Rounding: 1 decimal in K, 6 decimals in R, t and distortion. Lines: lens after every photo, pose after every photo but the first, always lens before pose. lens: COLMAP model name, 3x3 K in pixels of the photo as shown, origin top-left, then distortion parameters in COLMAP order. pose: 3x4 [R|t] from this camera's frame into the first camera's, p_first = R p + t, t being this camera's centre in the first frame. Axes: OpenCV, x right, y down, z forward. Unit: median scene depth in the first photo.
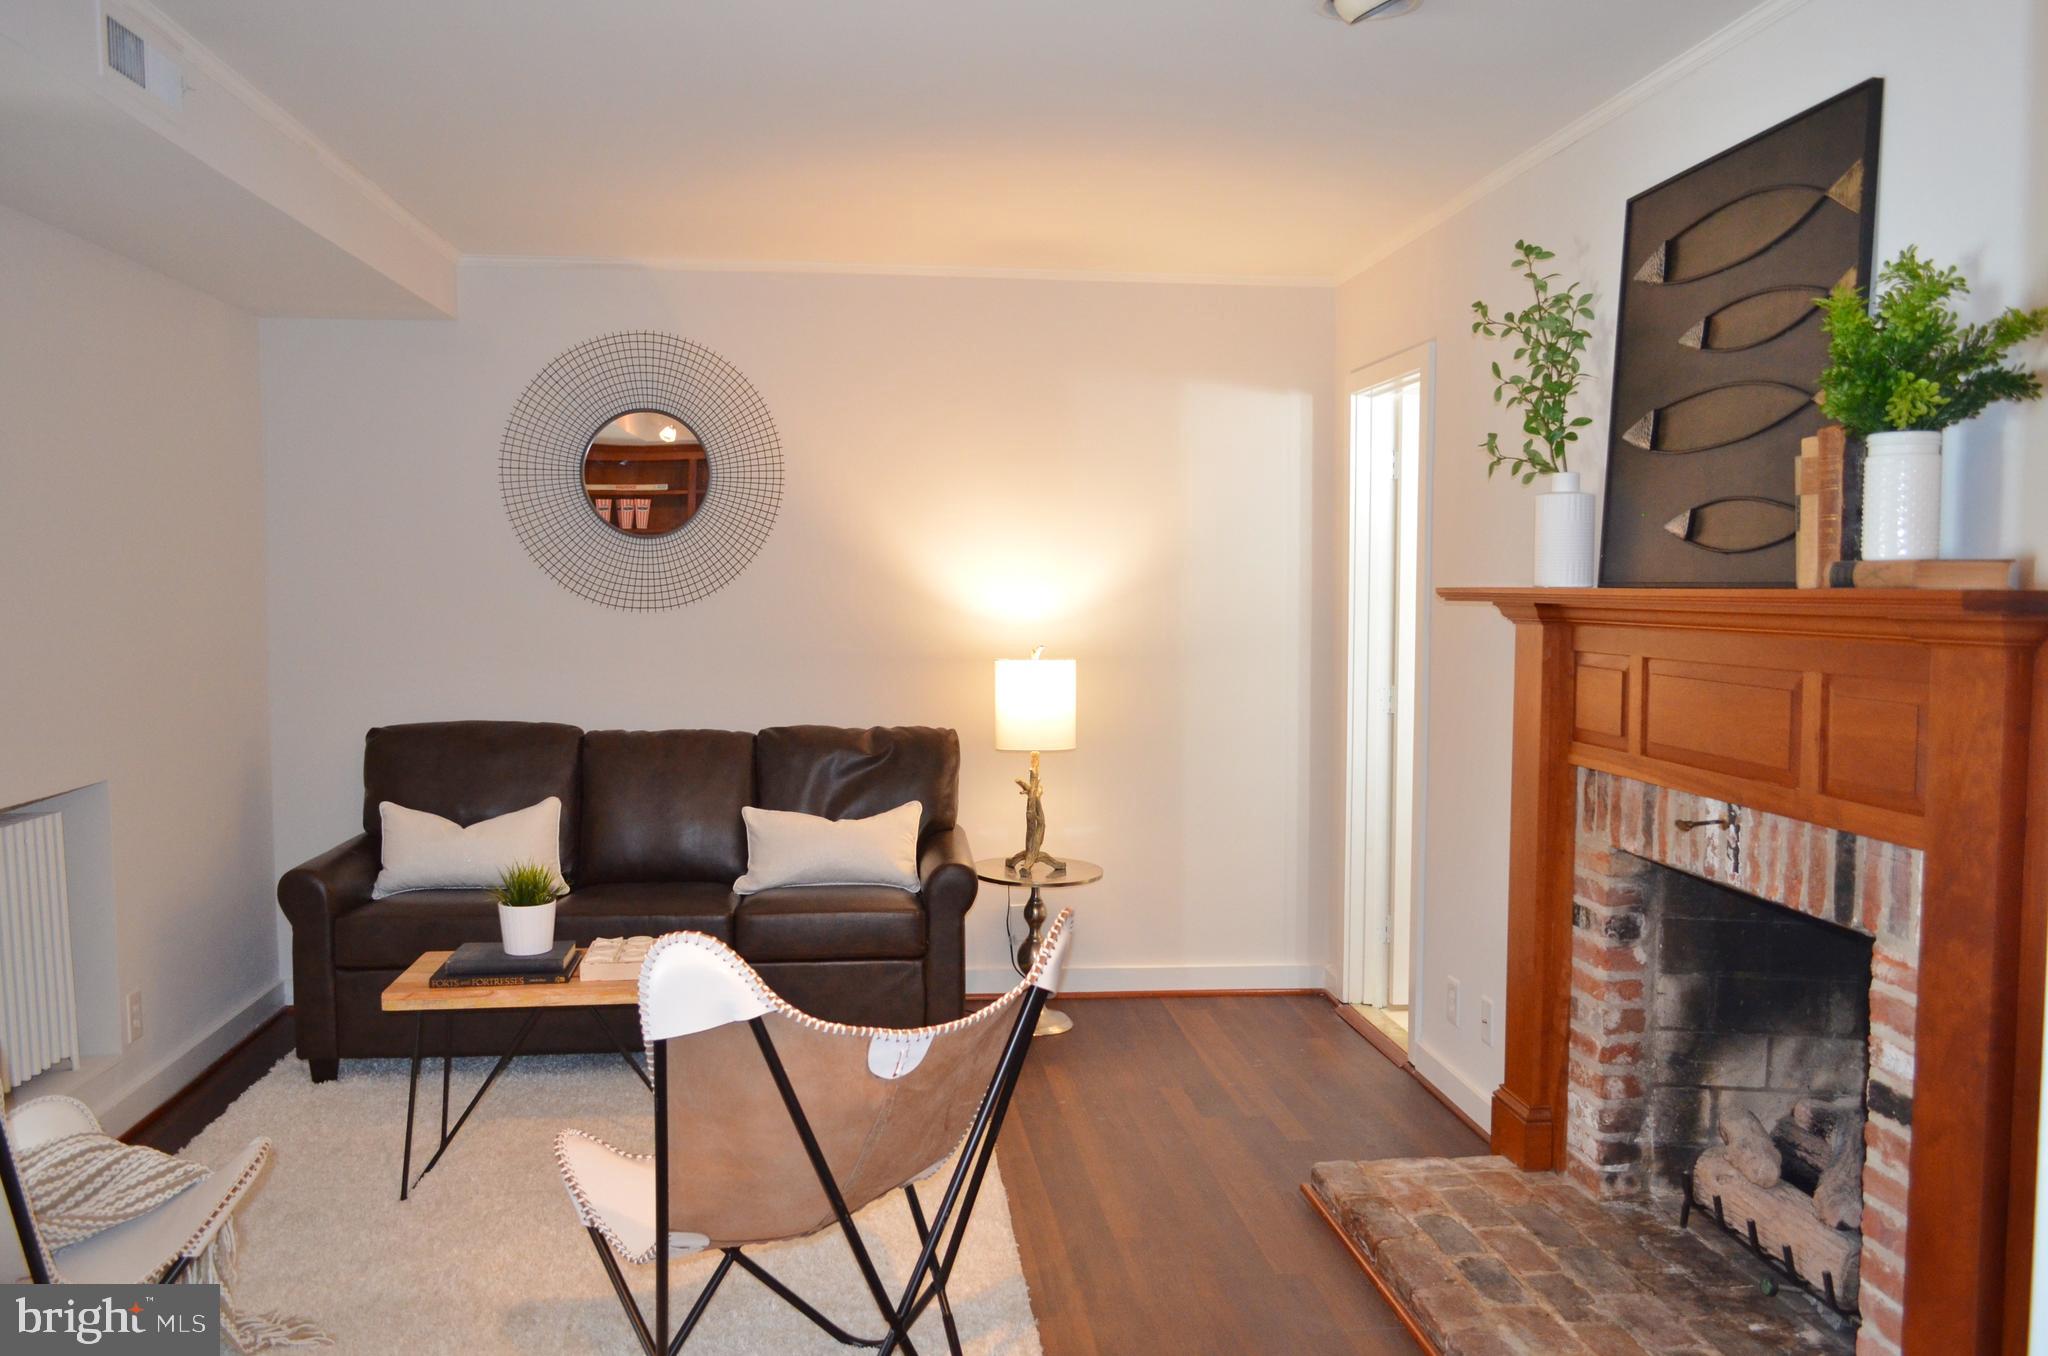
lens RADIAL K [[1584.6, 0, 1027.1], [0, 1584.6, 674.5], [0, 0, 1]] dist [-0.006207, -0.000074]
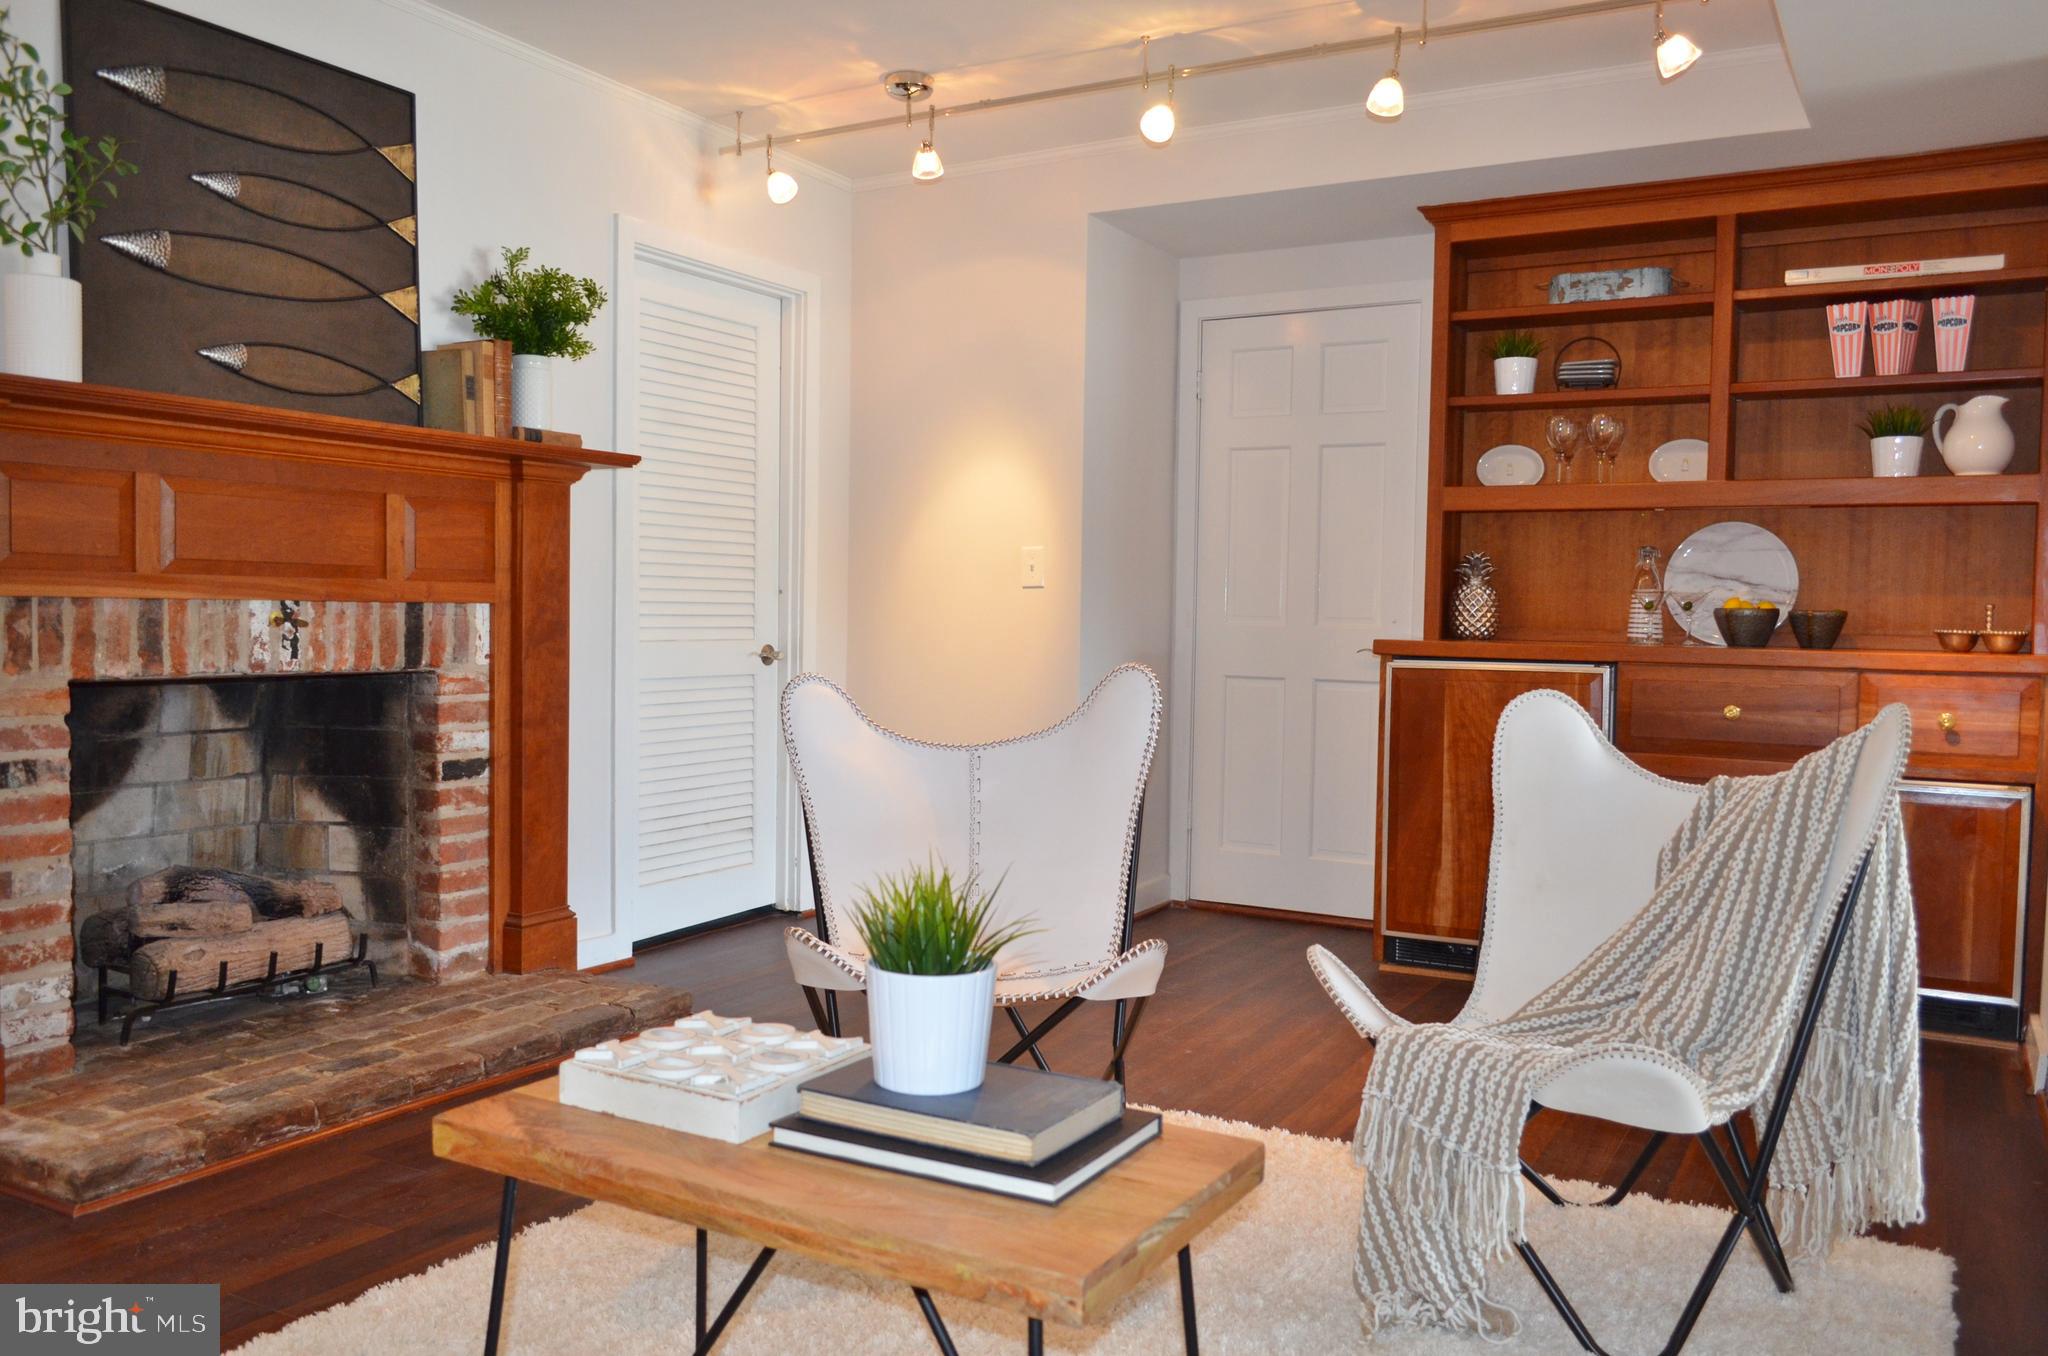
lens RADIAL K [[1584.6, 0, 1026.2], [0, 1584.6, 682.5], [0, 0, 1]] dist [-0.006207, -0.000074]
pose [[-0.801432, -0.045475, 0.596354, -0.730942], [0.013857, 0.995426, 0.094530, 0.036757], [-0.597925, 0.084023, -0.797136, 1.649716]]
